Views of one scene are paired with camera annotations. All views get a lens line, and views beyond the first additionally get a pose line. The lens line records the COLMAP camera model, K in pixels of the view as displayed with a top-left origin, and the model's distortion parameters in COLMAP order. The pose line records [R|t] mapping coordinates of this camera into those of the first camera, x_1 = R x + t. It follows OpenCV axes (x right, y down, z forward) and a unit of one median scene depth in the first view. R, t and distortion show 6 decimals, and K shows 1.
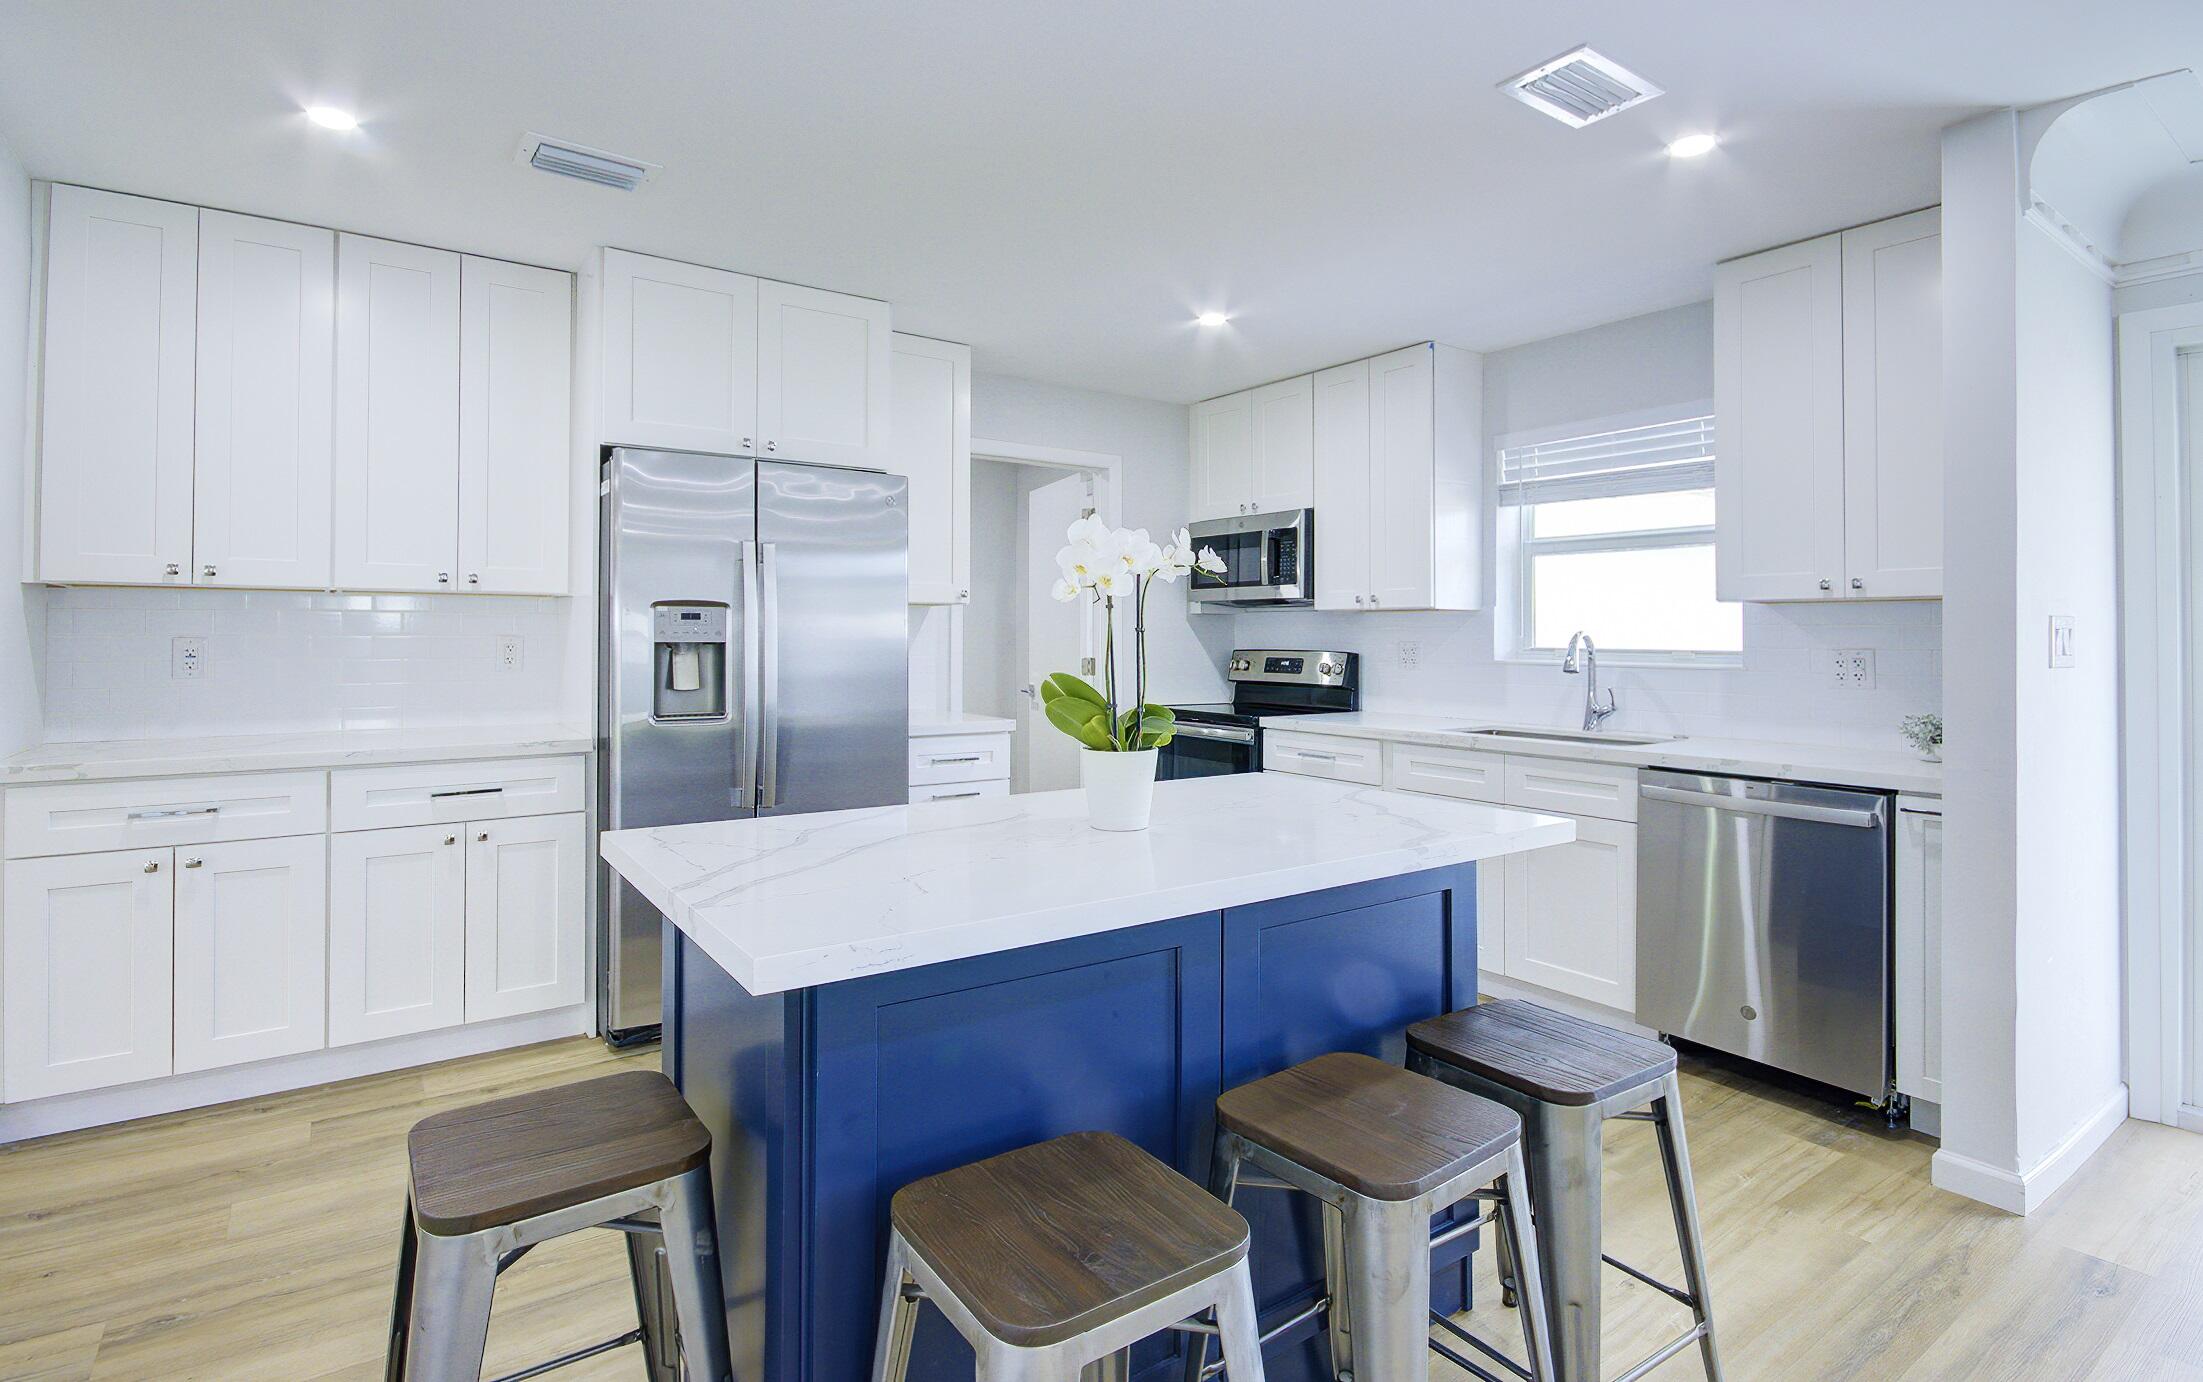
lens RADIAL K [[1073.6, 0, 1102.1], [0, 1073.6, 619.2], [0, 0, 1]] dist [0.001316, 0.000265]
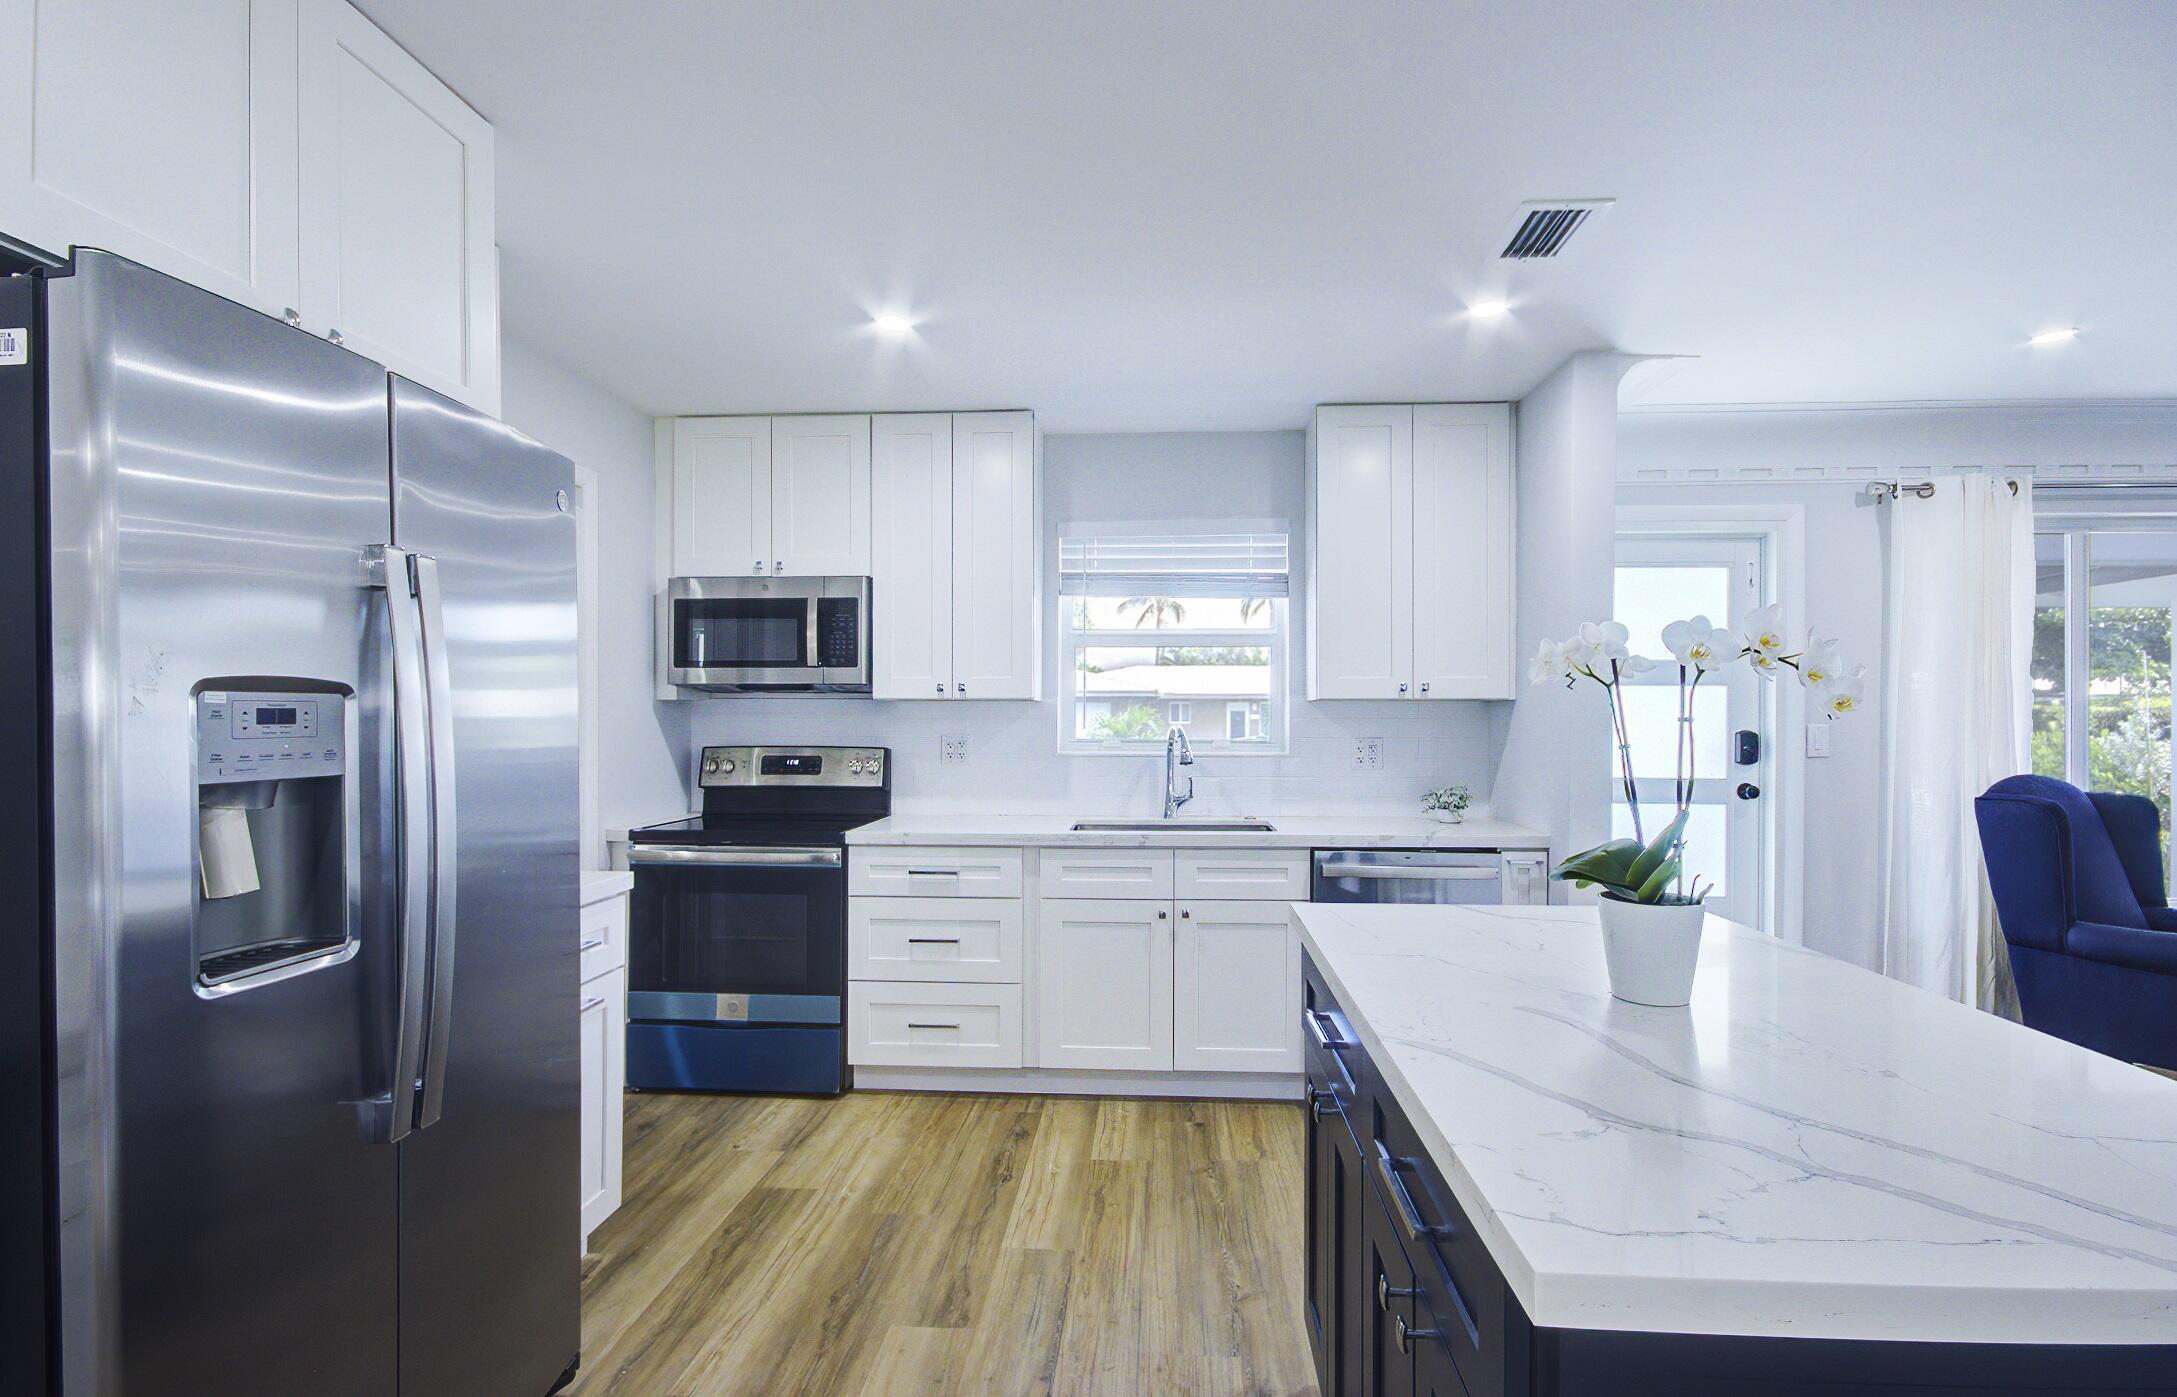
lens RADIAL K [[1062.5, 0, 1088.8], [0, 1062.5, 735.2], [0, 0, 1]] dist [0.002141, 0.000307]
pose [[0.636882, -0.017184, 0.770770, -0.358178], [-0.010194, 0.999476, 0.030706, -0.007925], [-0.770894, -0.027413, 0.636373, 0.361276]]
